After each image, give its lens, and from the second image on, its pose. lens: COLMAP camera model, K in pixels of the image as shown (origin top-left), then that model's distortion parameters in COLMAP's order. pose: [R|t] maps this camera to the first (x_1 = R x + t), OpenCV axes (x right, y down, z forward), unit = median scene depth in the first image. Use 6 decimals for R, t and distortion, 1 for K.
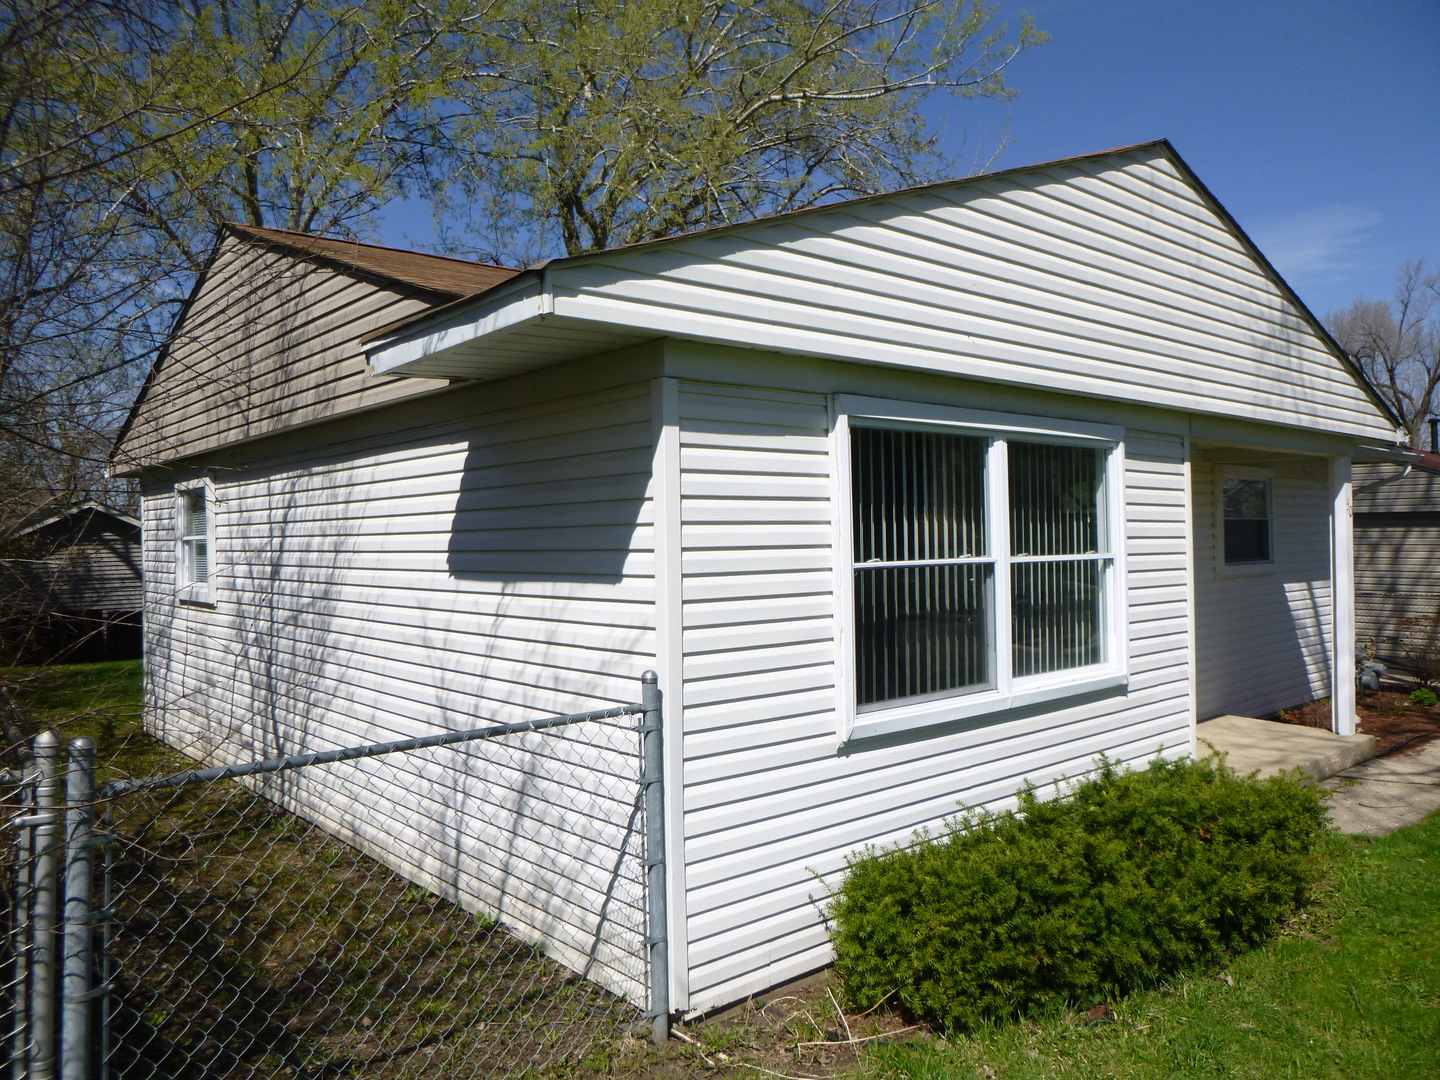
lens RADIAL K [[1055.9, 0, 720.0], [0, 1055.9, 540.0], [0, 0, 1]] dist [-0.048487, -0.003706]
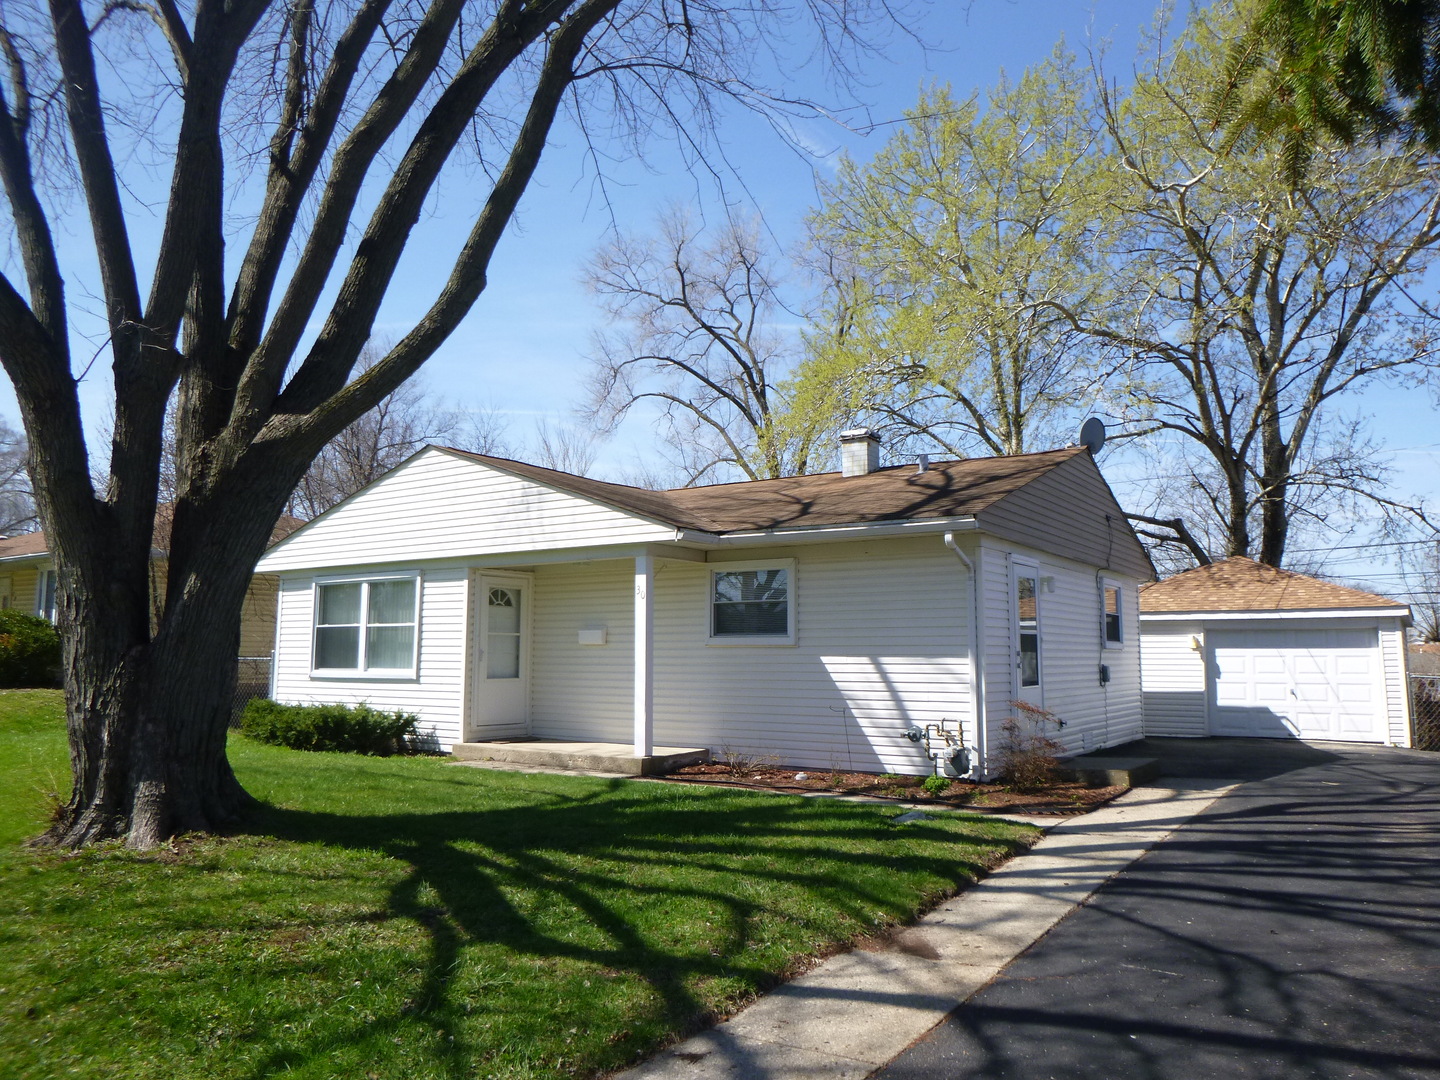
lens RADIAL K [[1055.9, 0, 720.0], [0, 1055.9, 540.0], [0, 0, 1]] dist [-0.048487, -0.003706]
pose [[0.267113, -0.095139, -0.958957, 3.202946], [-0.012090, 0.994706, -0.102053, 0.065535], [0.963589, 0.038853, 0.264549, 1.148181]]
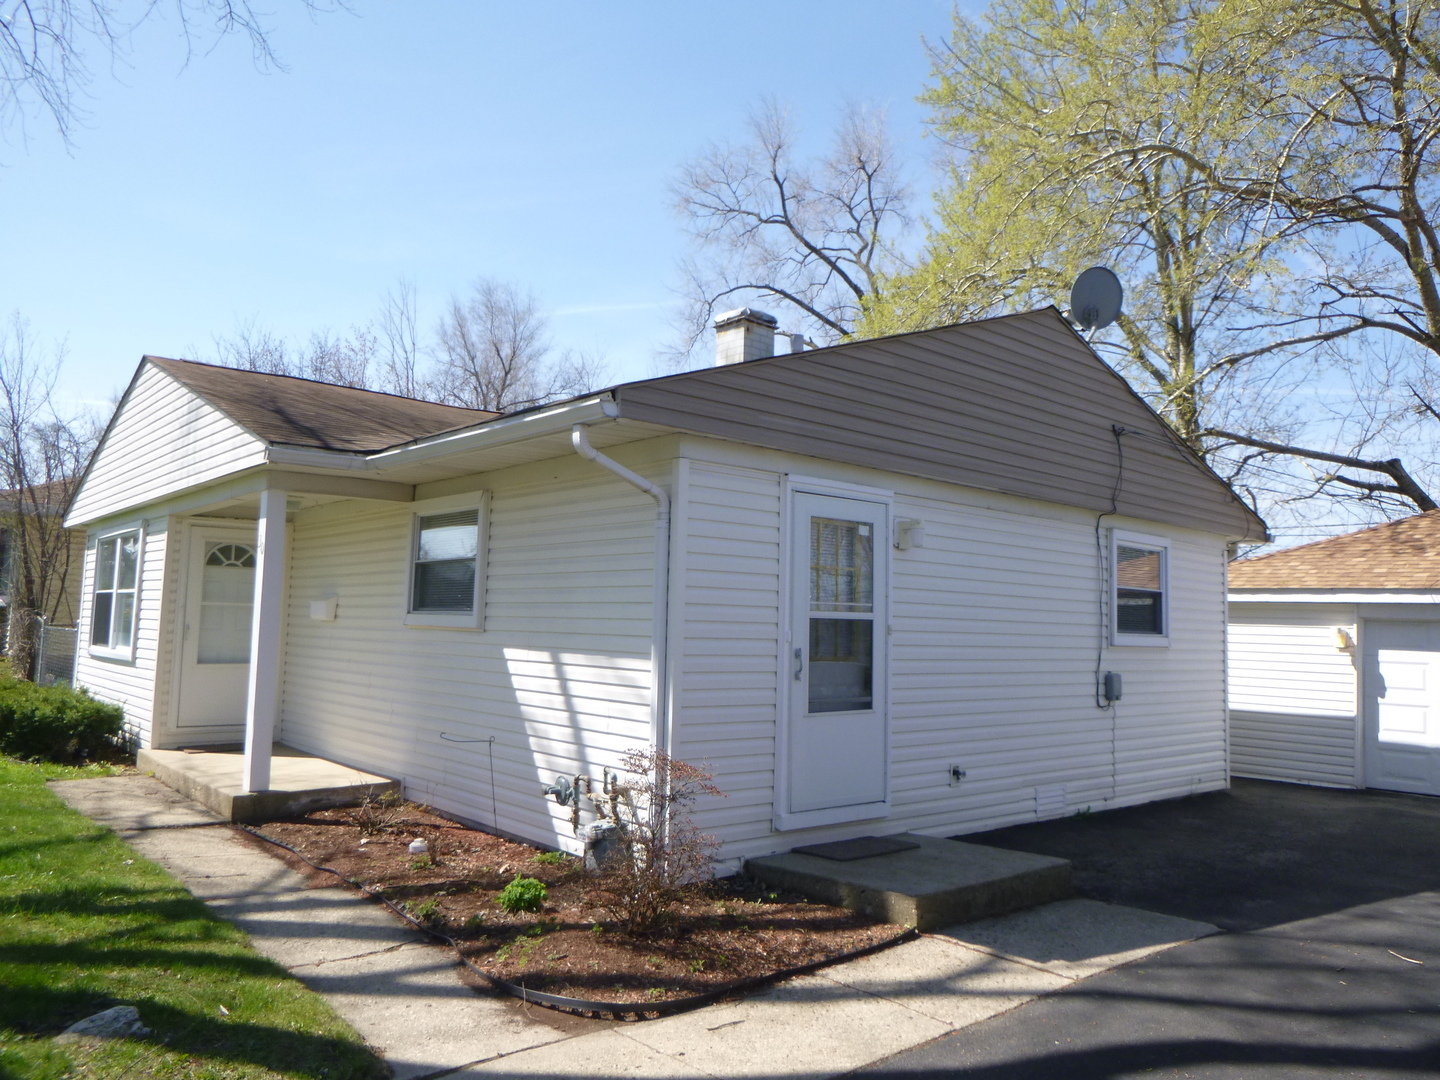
lens RADIAL K [[1084.3, 0, 721.2], [0, 1084.3, 532.9], [0, 0, 1]] dist [-0.075587, 0.025579]
pose [[0.010628, -0.081936, -0.996581, 2.508022], [-0.033294, 0.996056, -0.082248, 0.036580], [0.999389, 0.034054, 0.007859, 2.233211]]
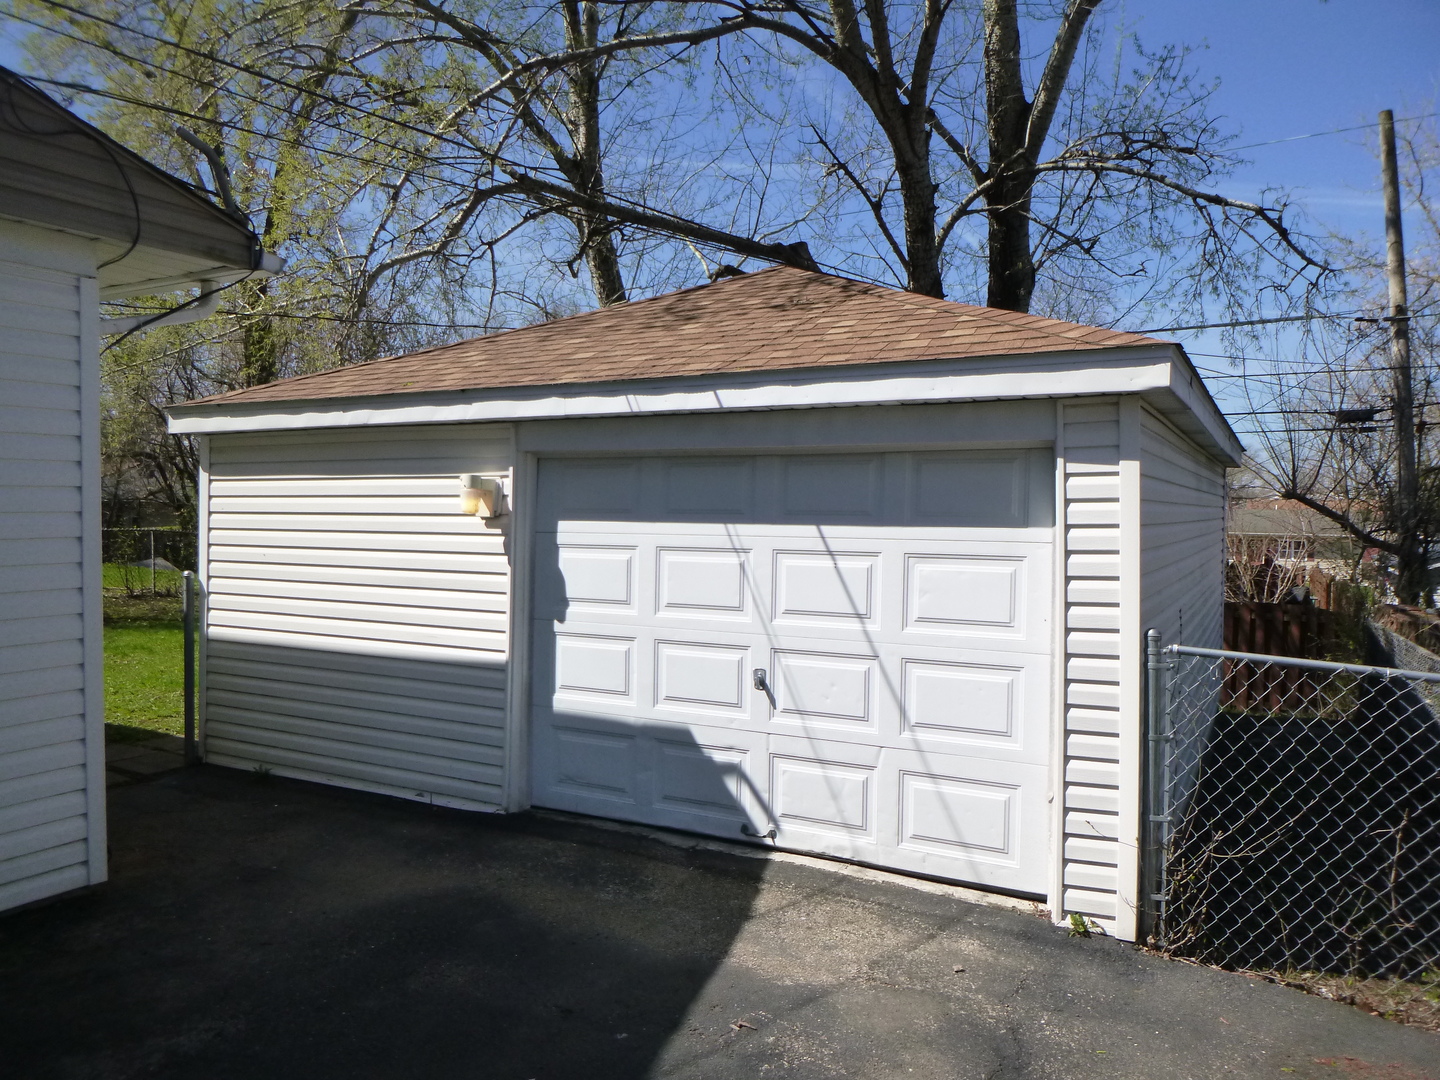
lens RADIAL K [[1064.6, 0, 720.0], [0, 1064.6, 540.0], [0, 0, 1]] dist [-0.039482, -0.007348]
pose [[0.364671, 0.041685, -0.930203, 1.382056], [-0.013341, 0.999129, 0.039544, 0.028517], [0.931041, -0.002010, 0.364909, 3.354846]]
